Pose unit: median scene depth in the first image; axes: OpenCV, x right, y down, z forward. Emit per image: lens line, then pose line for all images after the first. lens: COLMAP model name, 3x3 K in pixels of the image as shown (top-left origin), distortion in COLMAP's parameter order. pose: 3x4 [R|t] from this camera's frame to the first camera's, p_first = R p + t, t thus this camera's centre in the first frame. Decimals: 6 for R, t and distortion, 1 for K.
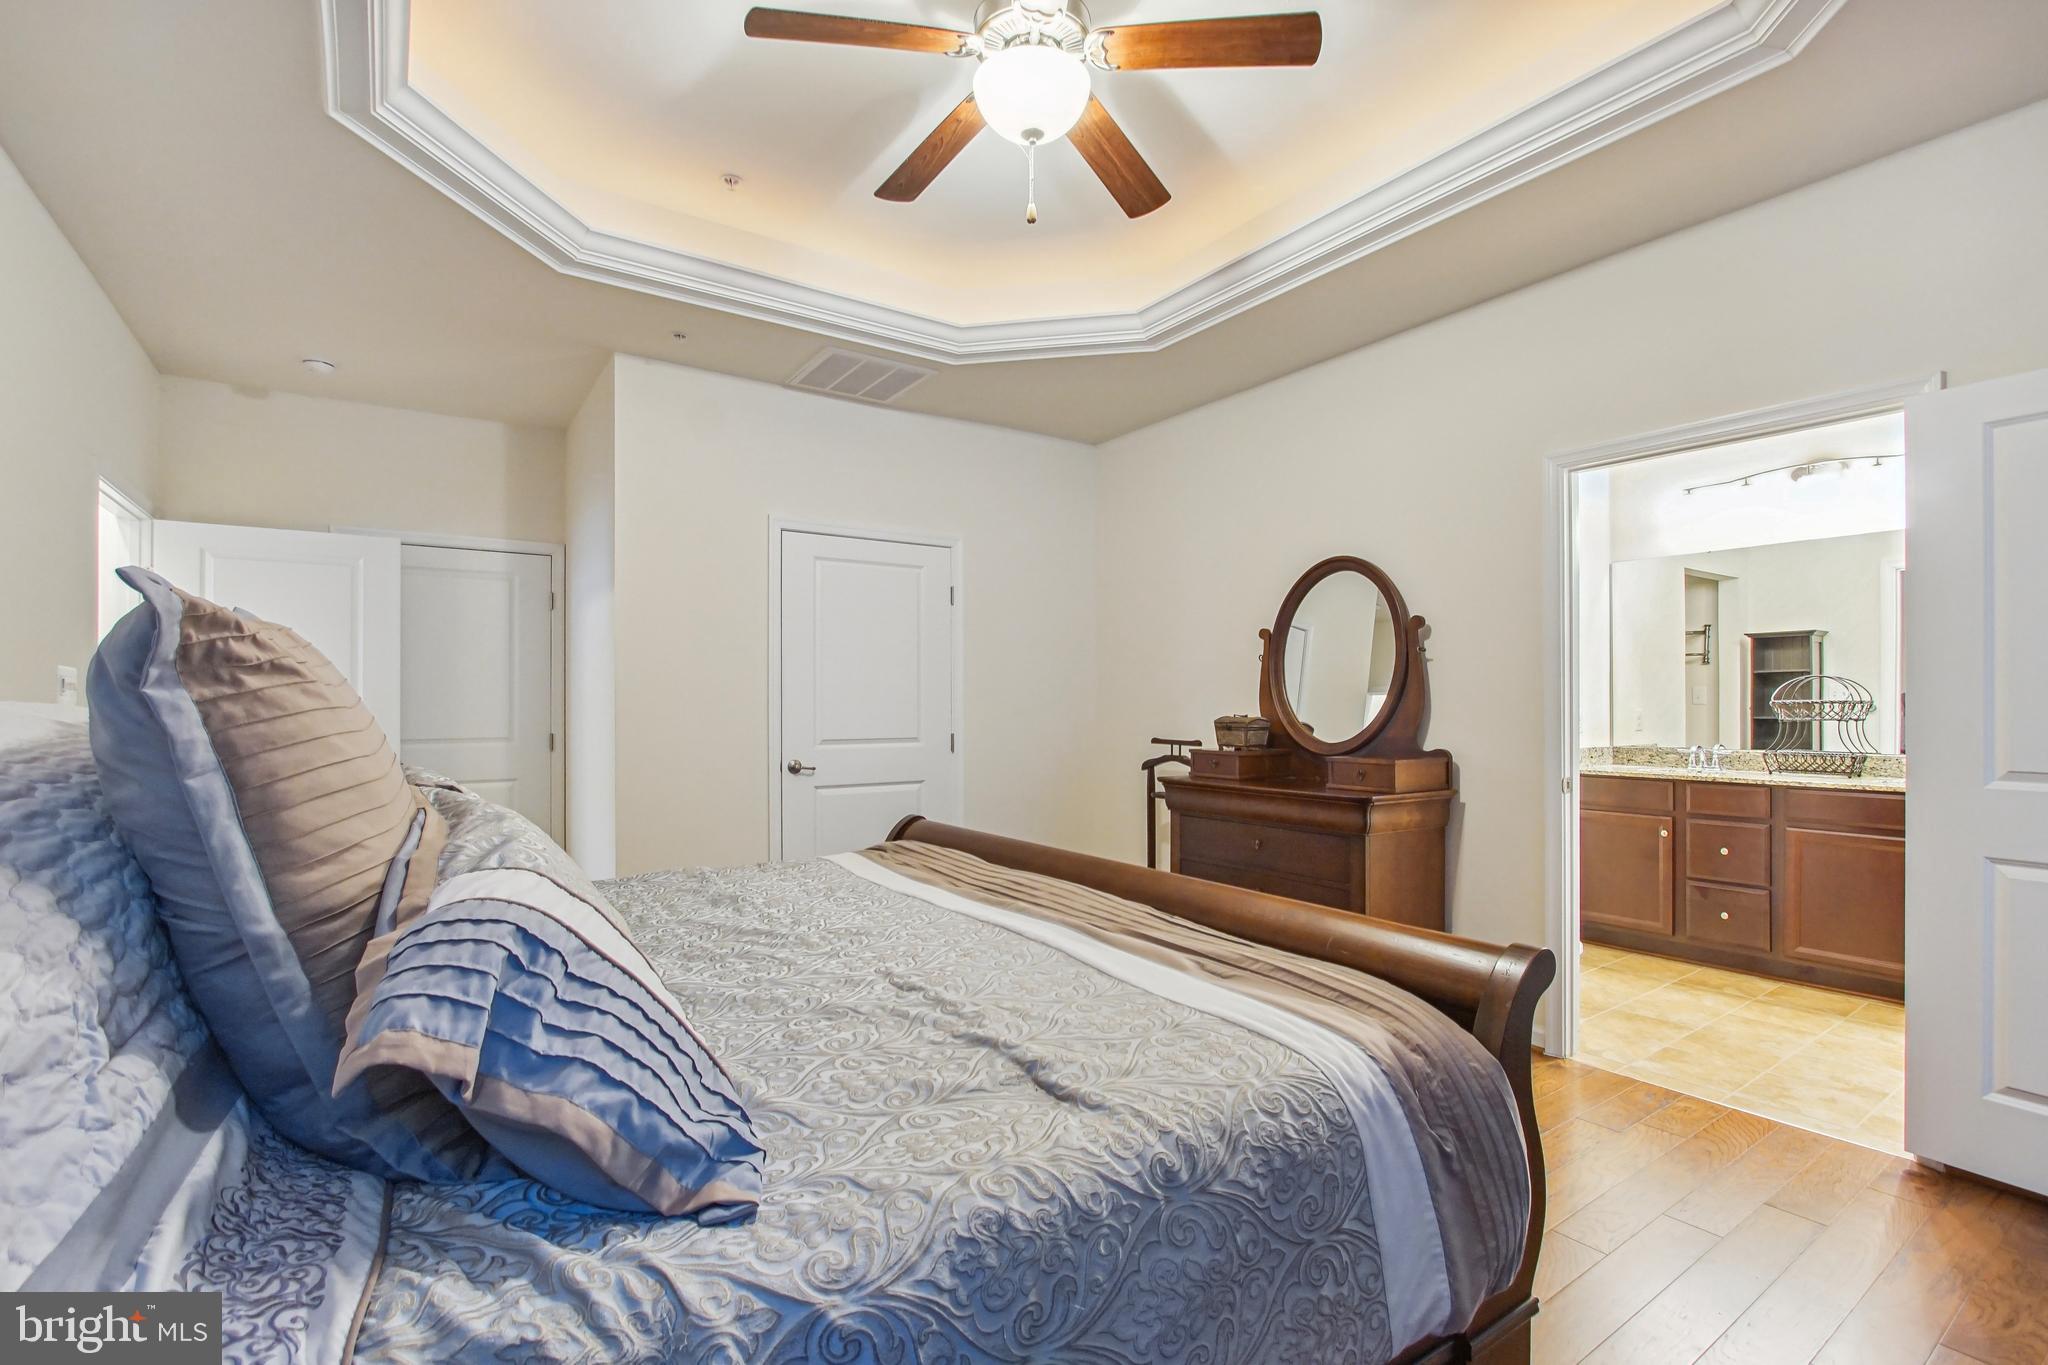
lens RADIAL K [[929.0, 0, 1028.8], [0, 929.0, 681.0], [0, 0, 1]] dist [-0.014539, 0.001065]
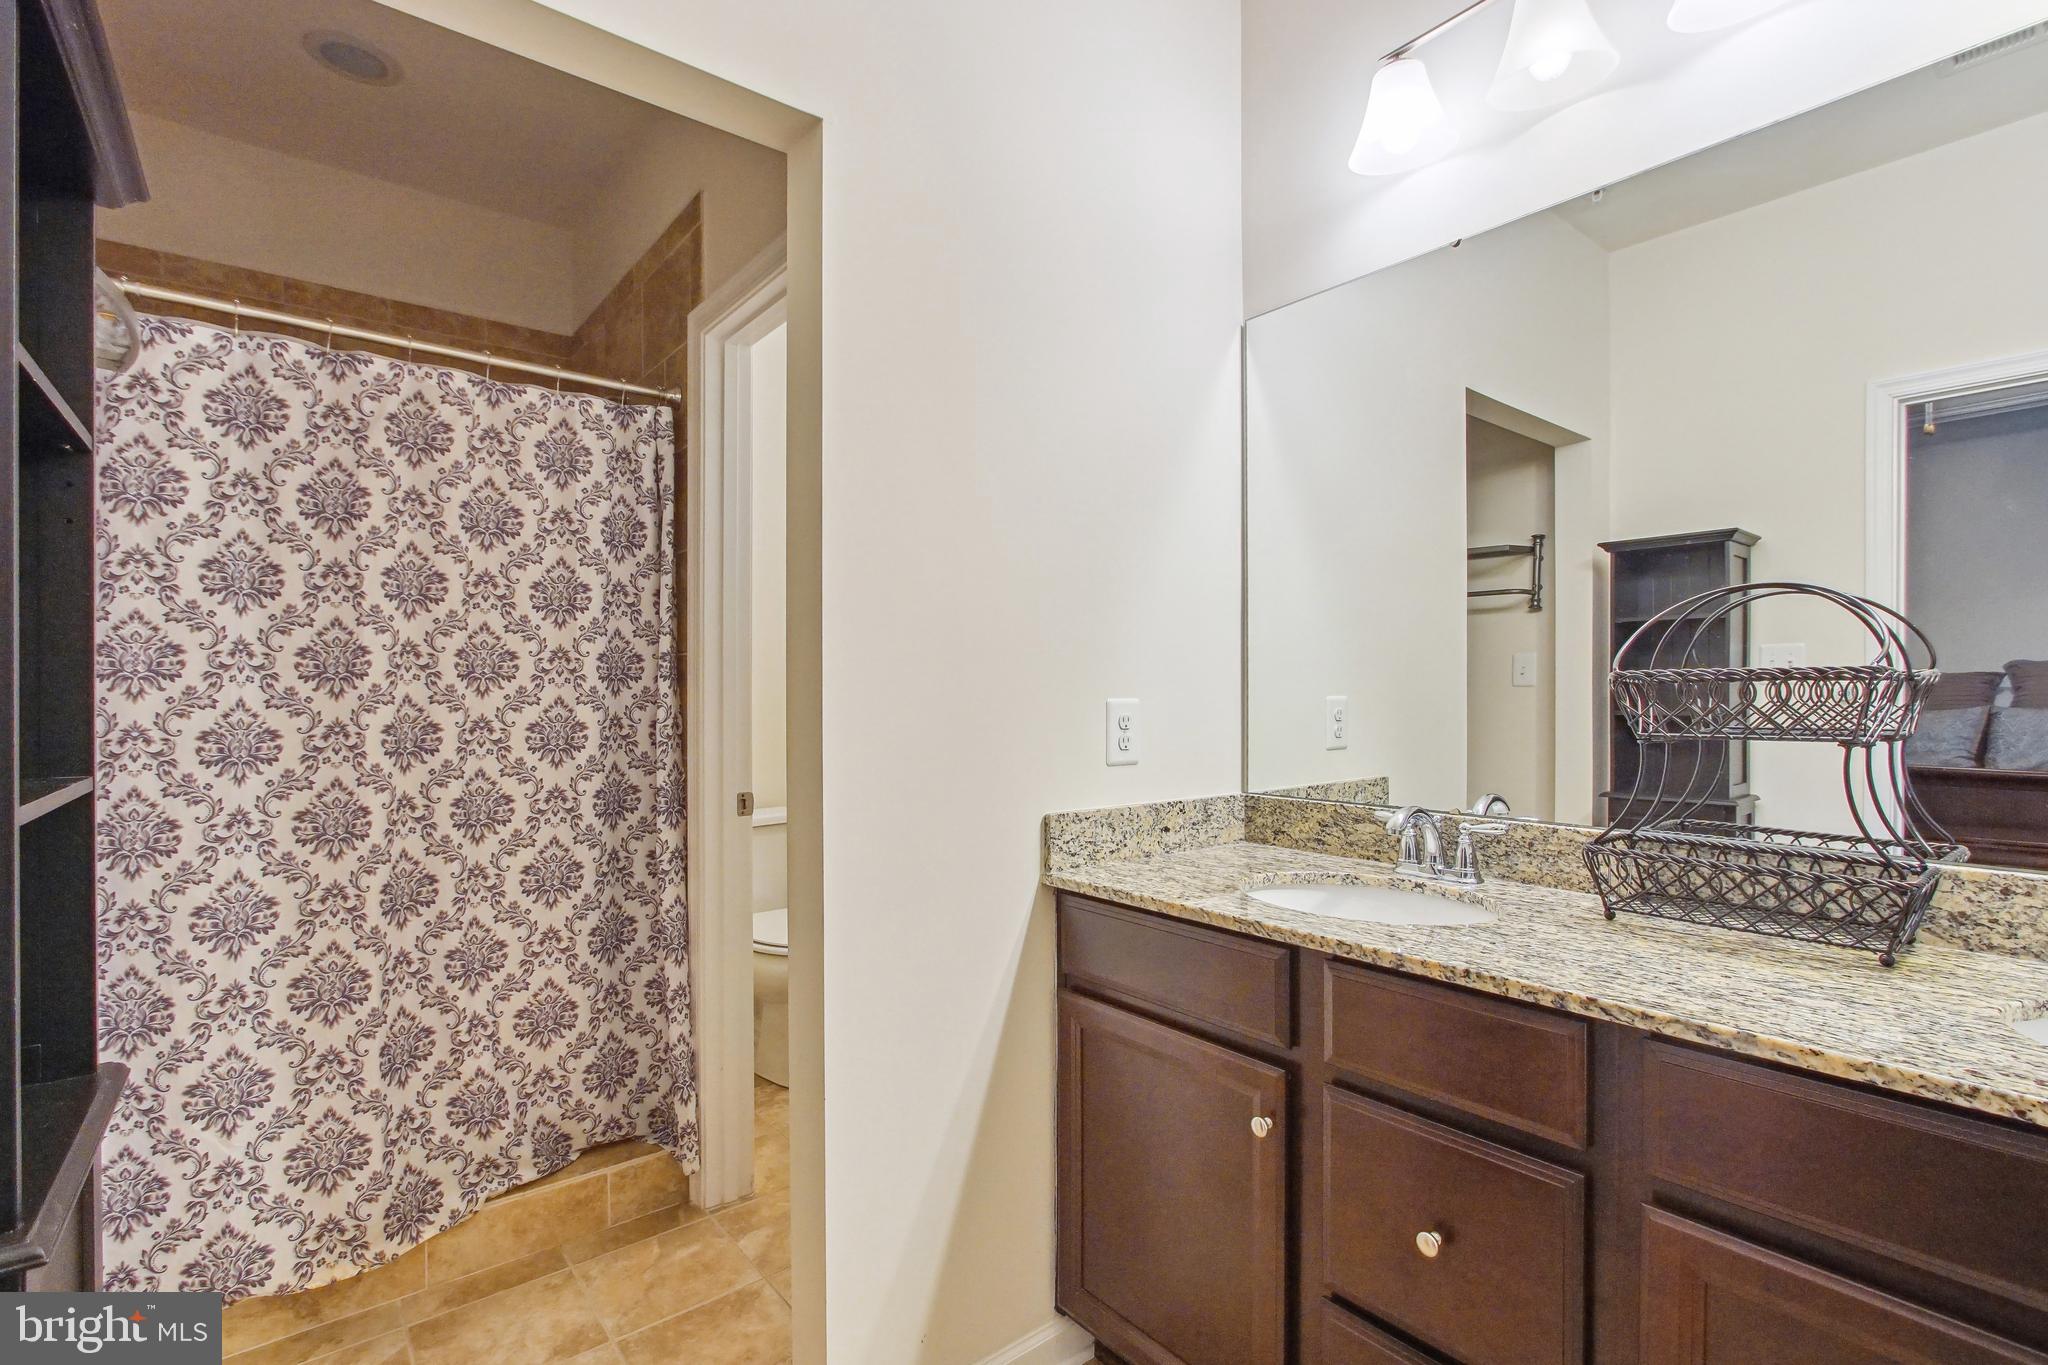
lens RADIAL K [[929.0, 0, 1028.8], [0, 929.0, 681.0], [0, 0, 1]] dist [-0.014539, 0.001065]
pose [[0.997560, -0.002088, 0.069784, 0.573886], [0.000833, 0.999838, 0.017999, 0.017944], [-0.069811, -0.017897, 0.997400, 0.689701]]
